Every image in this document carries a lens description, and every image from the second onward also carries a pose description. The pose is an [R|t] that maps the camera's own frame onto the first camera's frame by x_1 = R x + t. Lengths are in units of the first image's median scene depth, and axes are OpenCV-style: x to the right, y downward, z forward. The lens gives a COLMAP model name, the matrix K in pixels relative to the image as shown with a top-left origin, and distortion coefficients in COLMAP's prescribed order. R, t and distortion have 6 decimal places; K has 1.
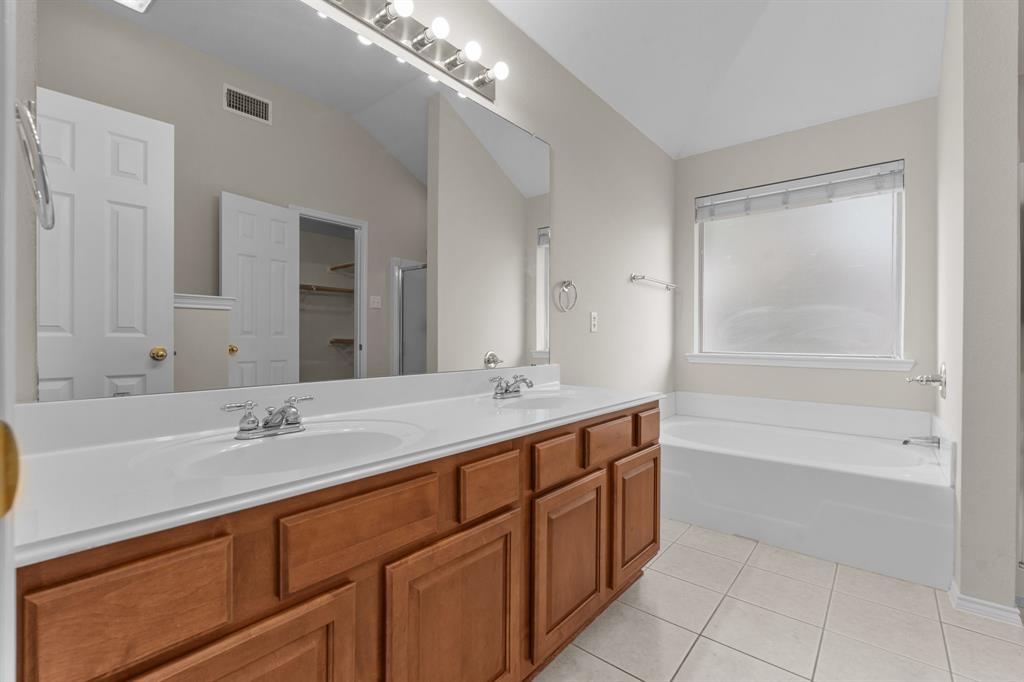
lens RADIAL K [[453.5, 0, 511.9], [0, 453.5, 338.0], [0, 0, 1]] dist [-0.004265, -0.000238]
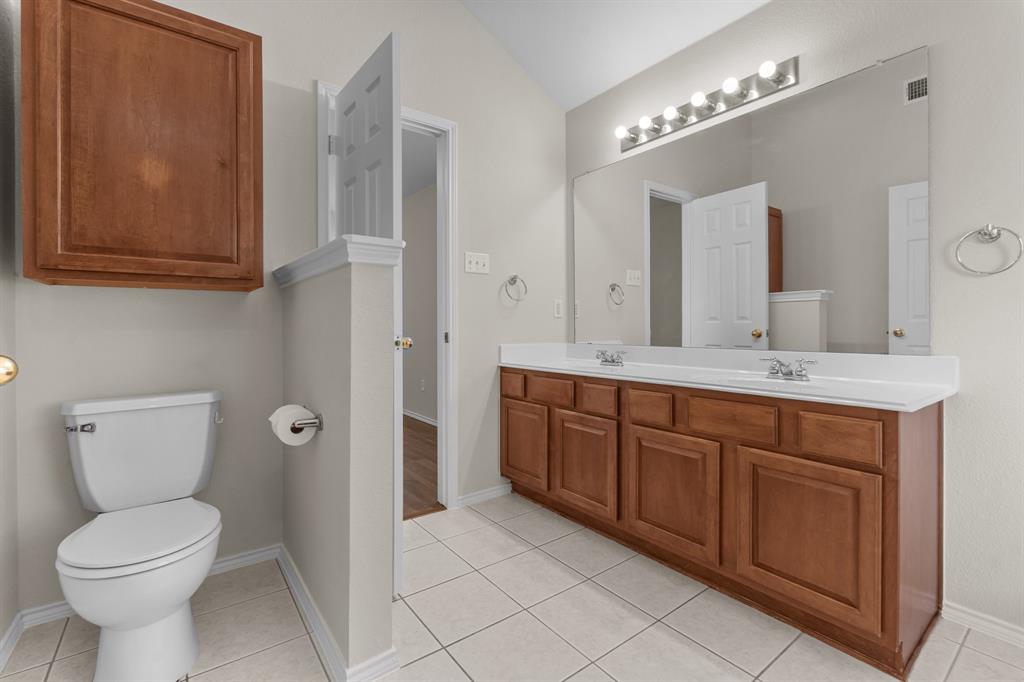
lens RADIAL K [[453.5, 0, 511.9], [0, 453.5, 338.0], [0, 0, 1]] dist [-0.004265, -0.000238]
pose [[-0.241895, 0.021187, -0.970071, 1.519440], [0.006276, 0.999775, 0.020271, 0.022854], [0.970282, -0.001184, -0.241973, 0.896365]]
